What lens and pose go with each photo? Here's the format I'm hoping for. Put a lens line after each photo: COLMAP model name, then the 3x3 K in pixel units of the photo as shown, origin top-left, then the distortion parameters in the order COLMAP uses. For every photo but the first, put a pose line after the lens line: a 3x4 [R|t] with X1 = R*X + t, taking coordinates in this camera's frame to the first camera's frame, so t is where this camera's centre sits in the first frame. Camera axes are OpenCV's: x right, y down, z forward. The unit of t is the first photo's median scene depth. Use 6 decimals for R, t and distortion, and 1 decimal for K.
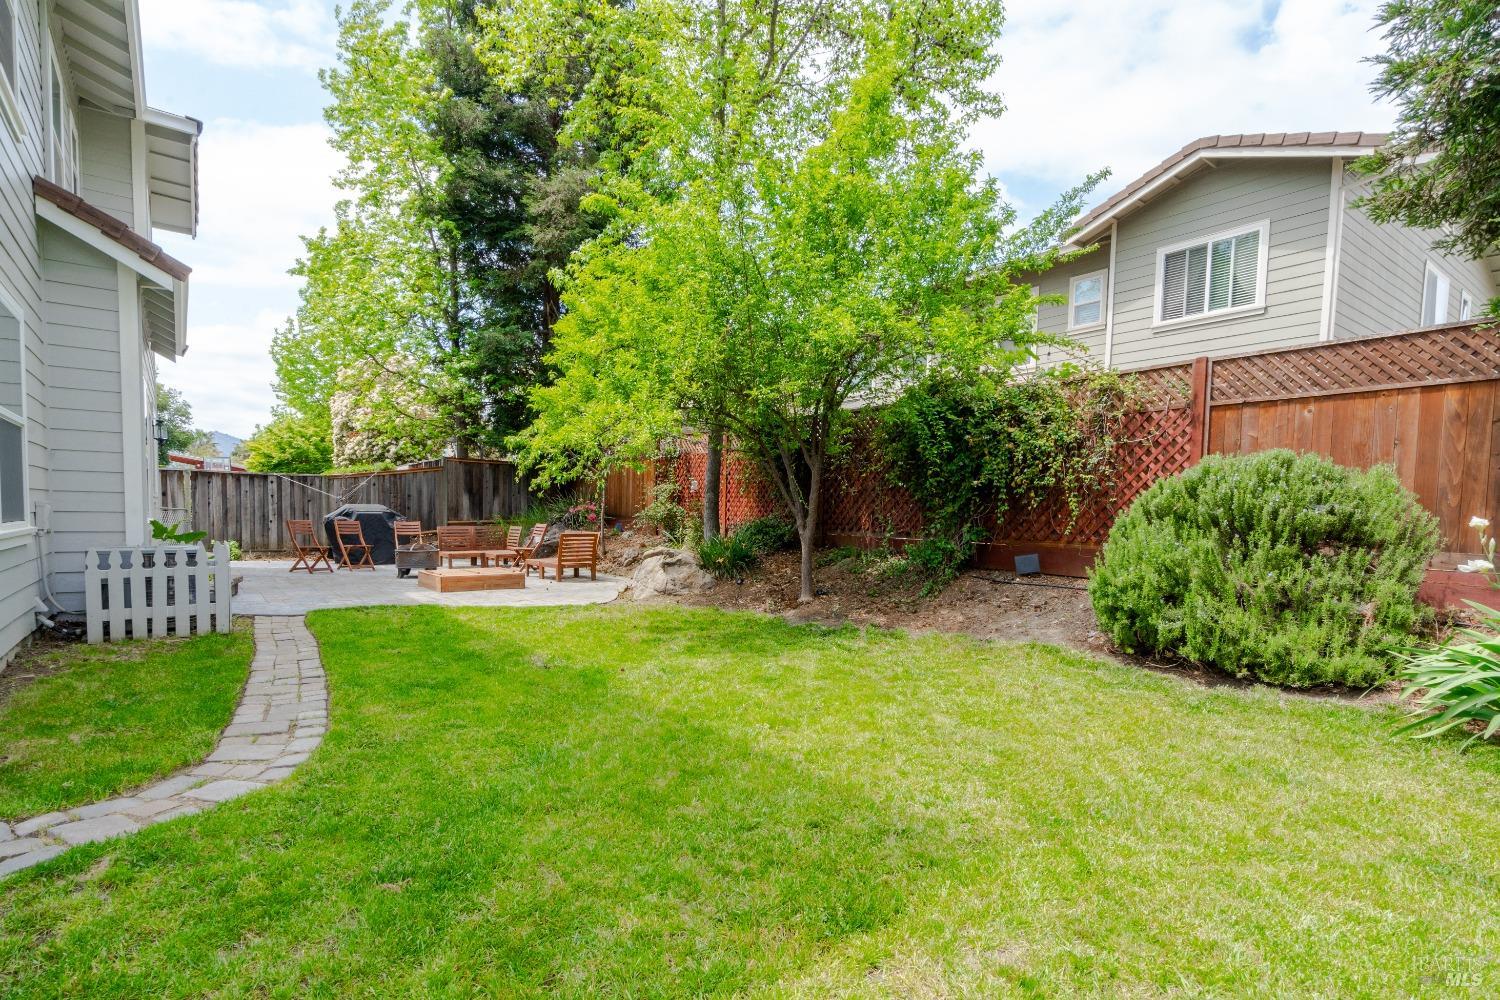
lens RADIAL K [[726.0, 0, 752.0], [0, 726.0, 562.7], [0, 0, 1]] dist [-0.002749, 0.000370]
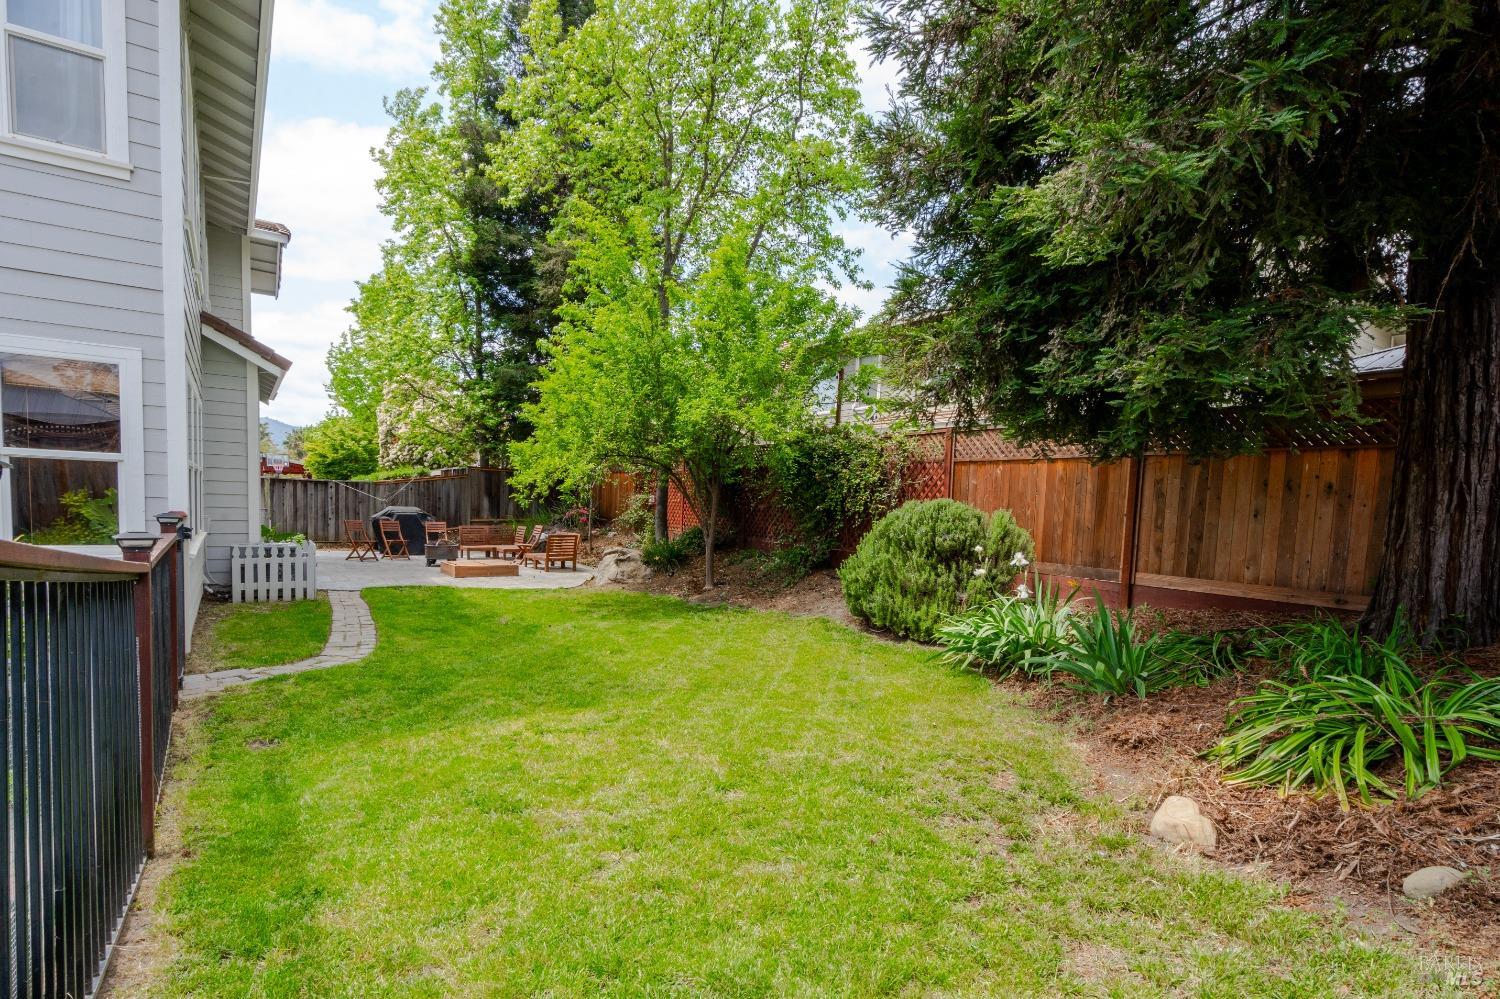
lens RADIAL K [[743.4, 0, 746.9], [0, 743.4, 562.9], [0, 0, 1]] dist [0.001034, 0.000361]
pose [[0.997935, 0.018975, -0.061359, 0.163193], [-0.018385, 0.999779, 0.010165, -0.008788], [0.061539, -0.009016, 0.998064, -0.289204]]
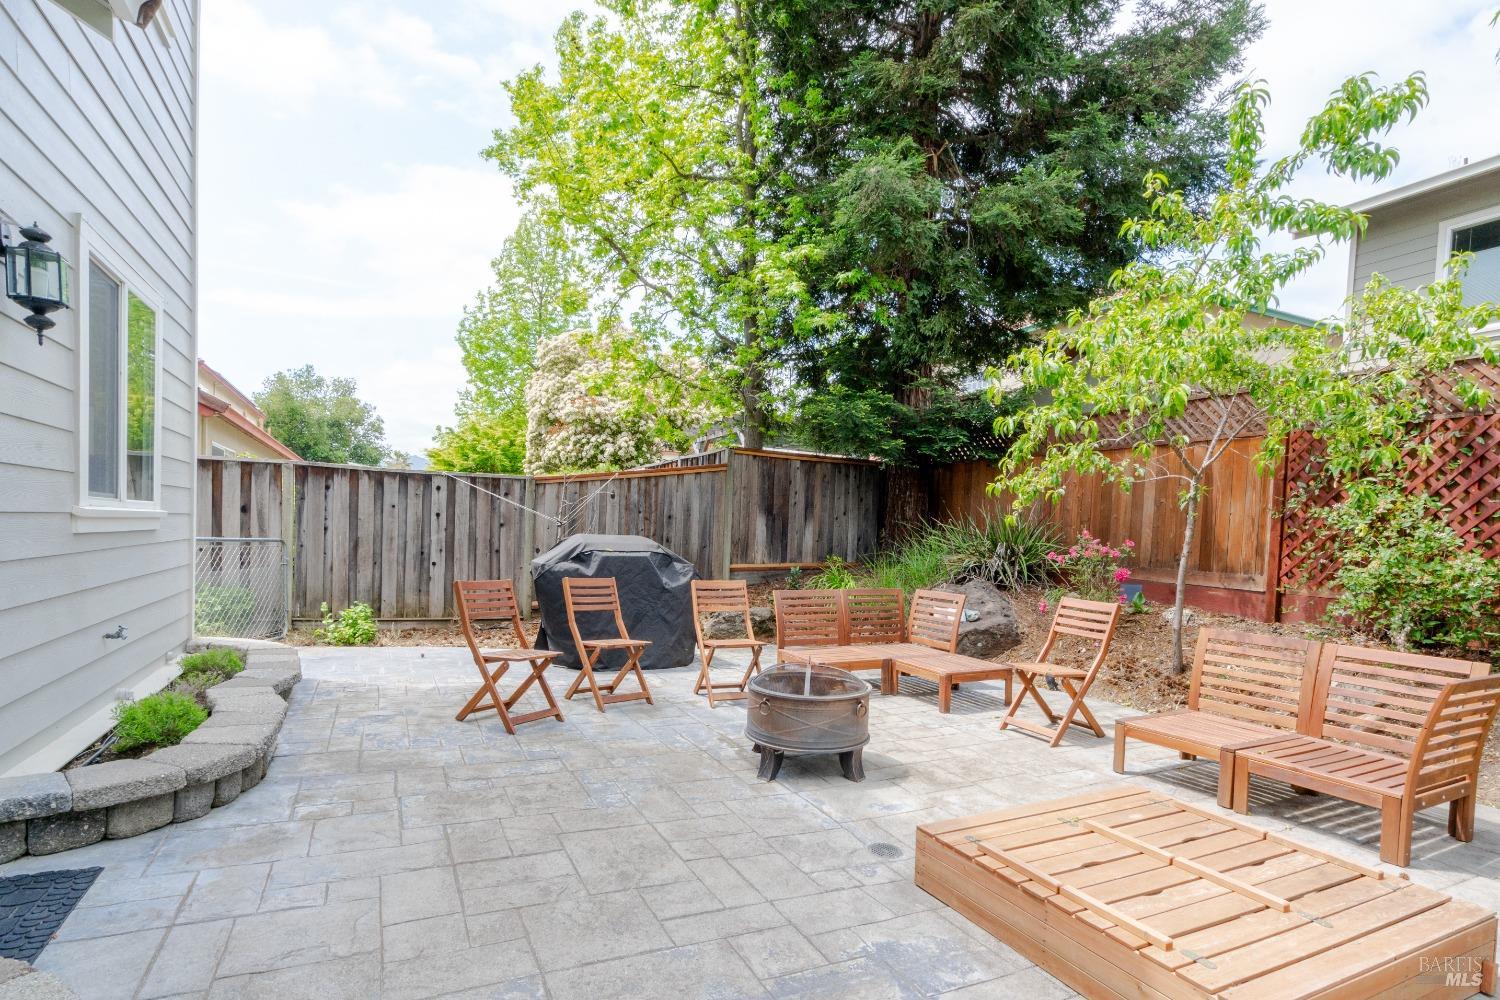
lens RADIAL K [[743.4, 0, 746.9], [0, 743.4, 563.4], [0, 0, 1]] dist [0.001034, 0.000361]
pose [[0.977396, 0.023864, -0.210064, -0.413957], [-0.030418, 0.999144, -0.028025, -0.061234], [0.209215, 0.033781, 0.977286, 0.655286]]
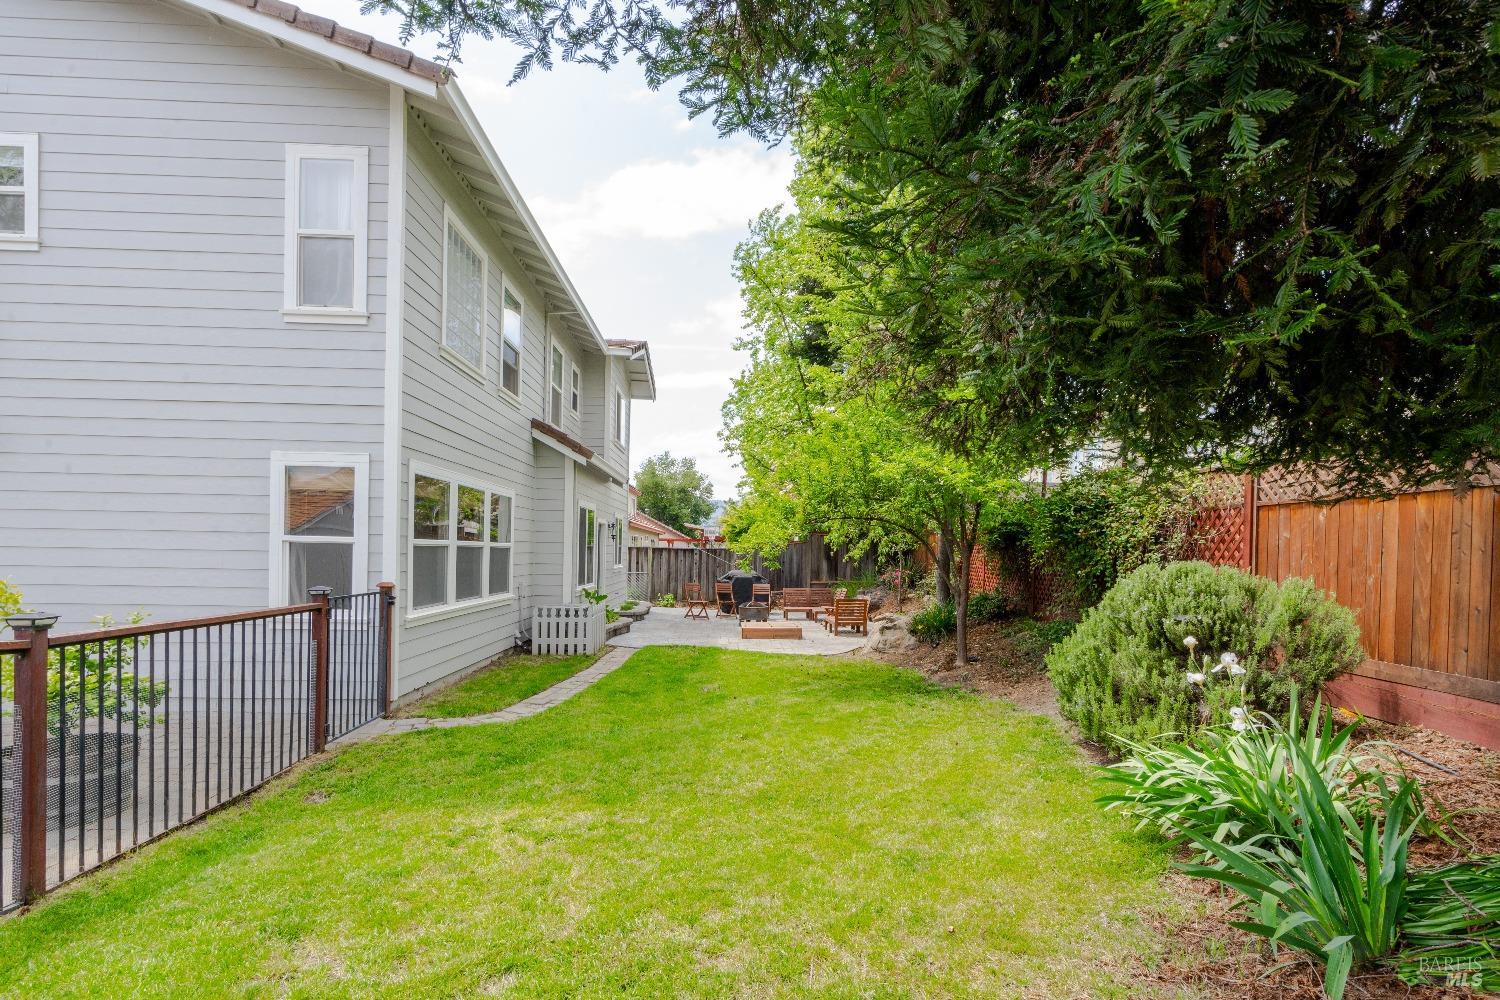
lens RADIAL K [[714.9, 0, 768.8], [0, 714.9, 560.1], [0, 0, 1]] dist [0.000470, 0.000369]
pose [[0.821539, 0.000764, -0.570152, 0.341184], [-0.040022, 0.997610, -0.056331, -0.029579], [0.568746, 0.069097, 0.819606, -0.112518]]
